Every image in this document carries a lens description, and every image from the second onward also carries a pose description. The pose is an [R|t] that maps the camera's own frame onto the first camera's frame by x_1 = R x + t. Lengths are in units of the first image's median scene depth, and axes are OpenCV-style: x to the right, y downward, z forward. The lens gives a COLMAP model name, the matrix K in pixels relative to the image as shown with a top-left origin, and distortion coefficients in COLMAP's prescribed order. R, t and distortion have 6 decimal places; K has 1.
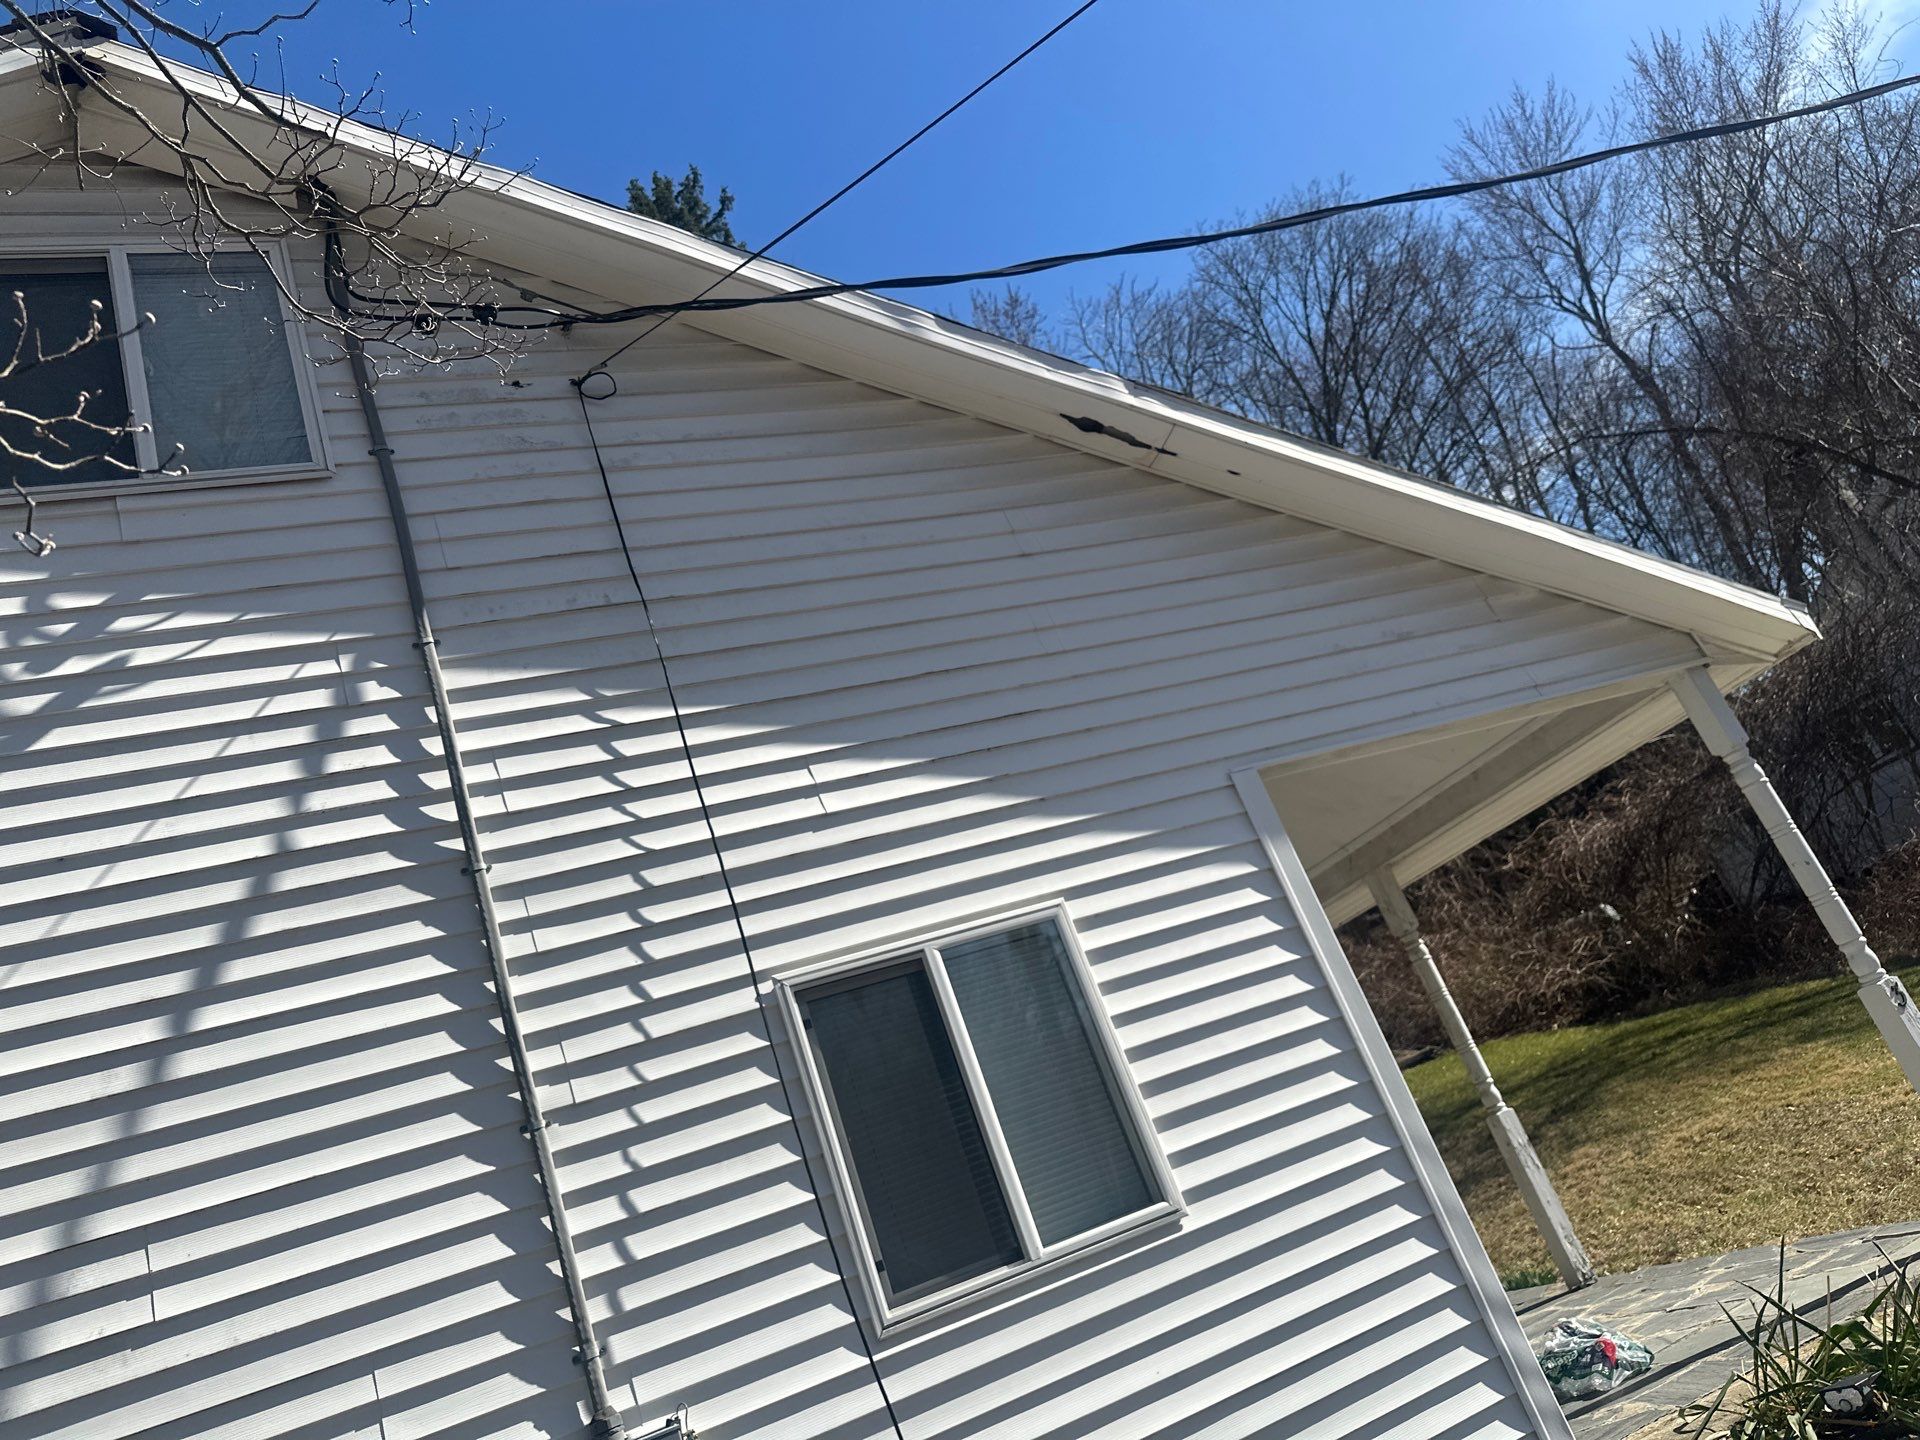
lens RADIAL K [[1336.7, 0, 955.1], [0, 1336.7, 734.1], [0, 0, 1]] dist [0.065960, -0.001892]
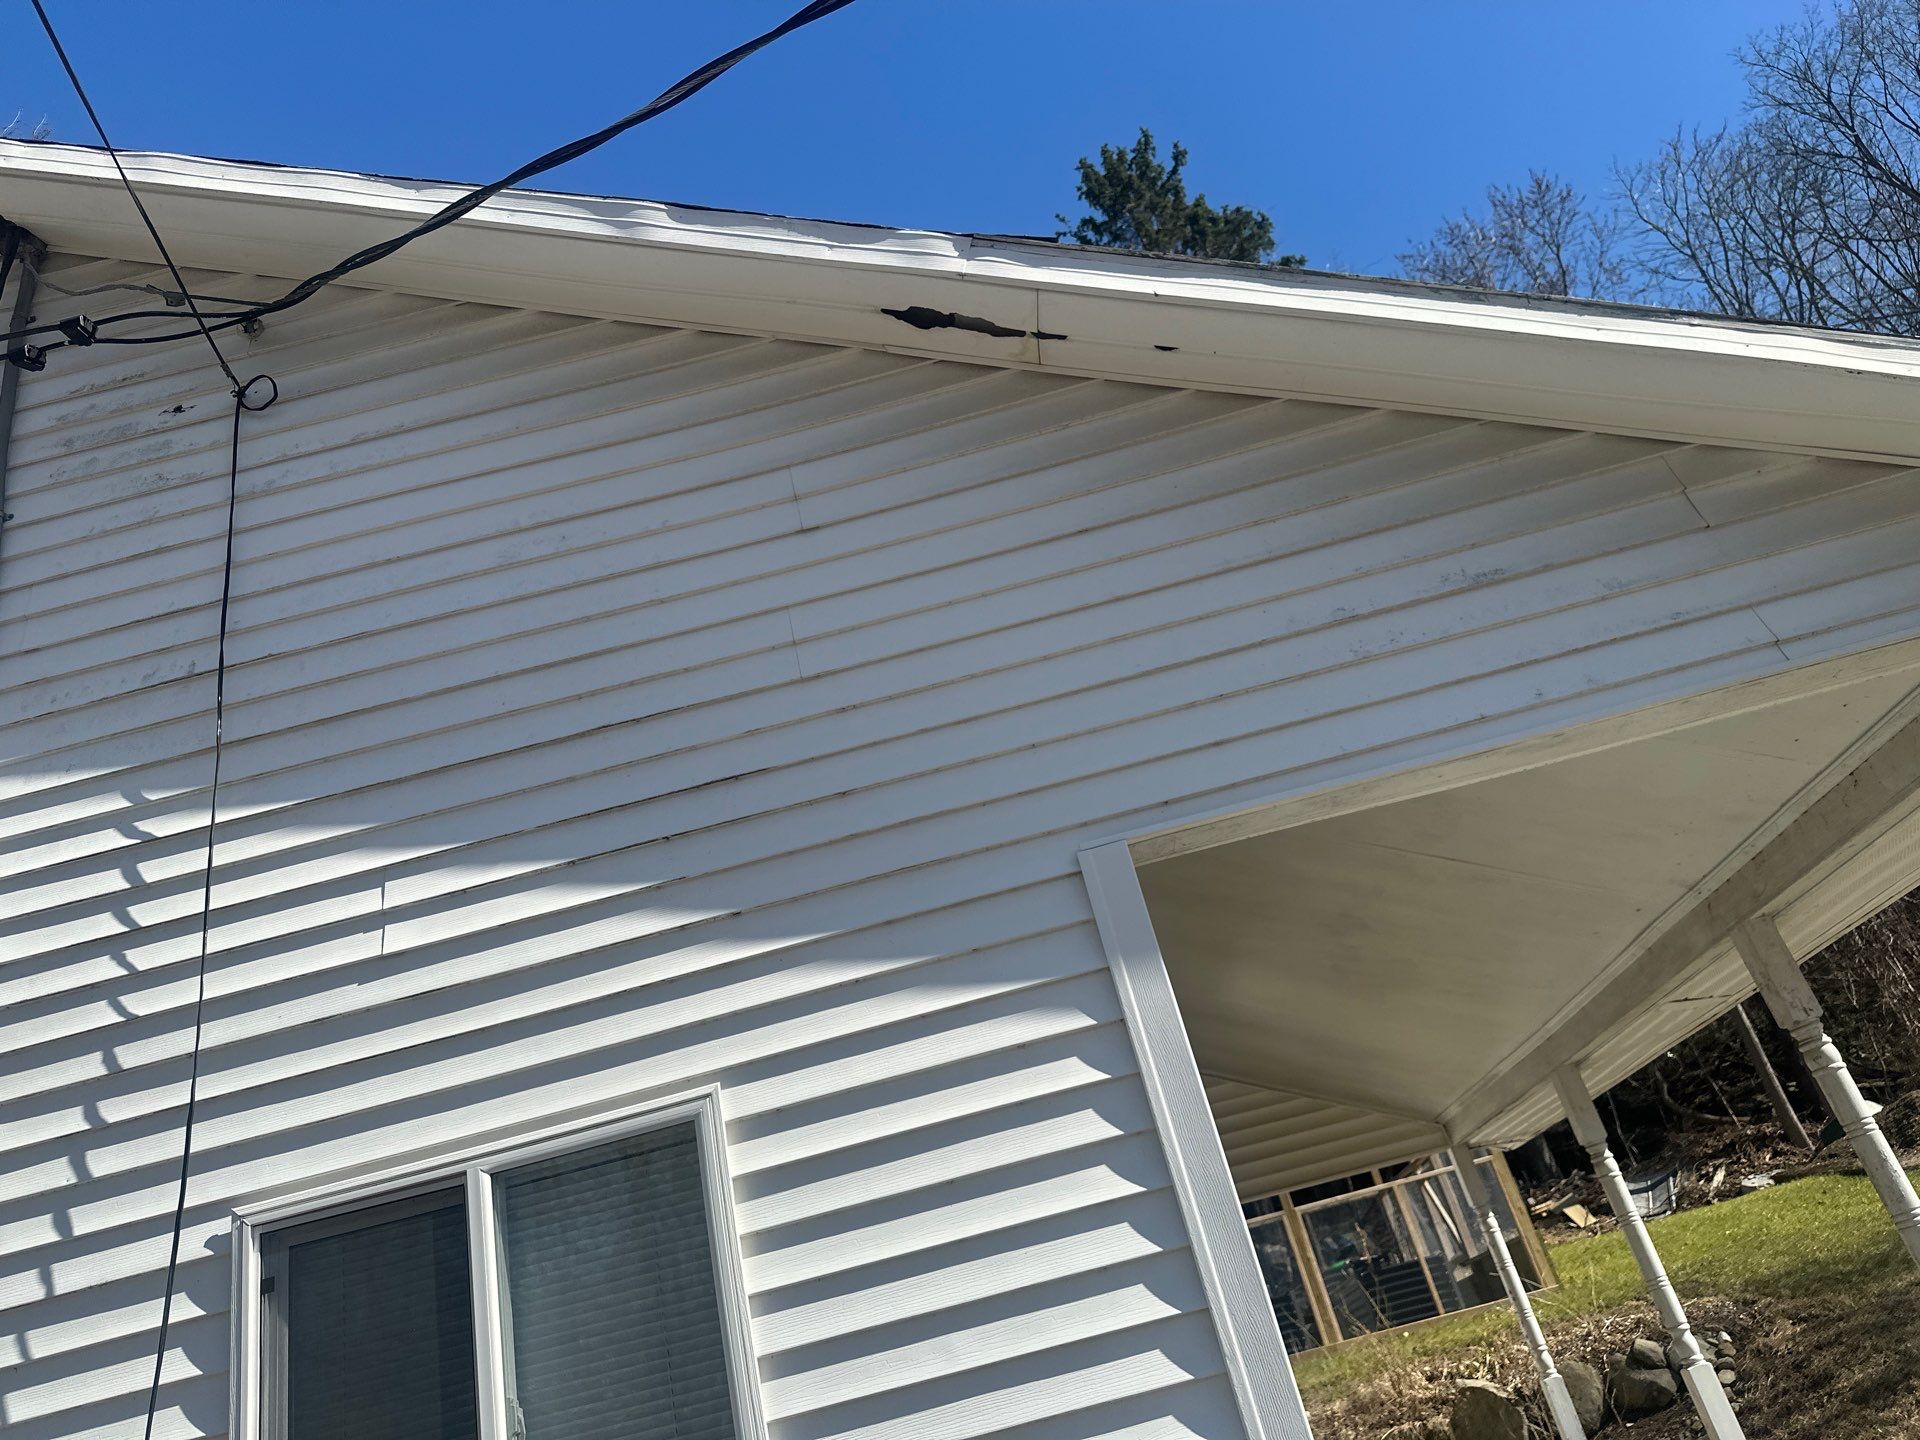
lens RADIAL K [[1338.7, 0, 960.0], [0, 1338.7, 720.0], [0, 0, 1]] dist [0.063458, -0.106928]
pose [[0.902932, -0.071420, -0.423808, 0.424546], [0.075376, 0.997127, -0.007447, -0.029865], [0.423123, -0.025221, 0.905721, 0.449158]]
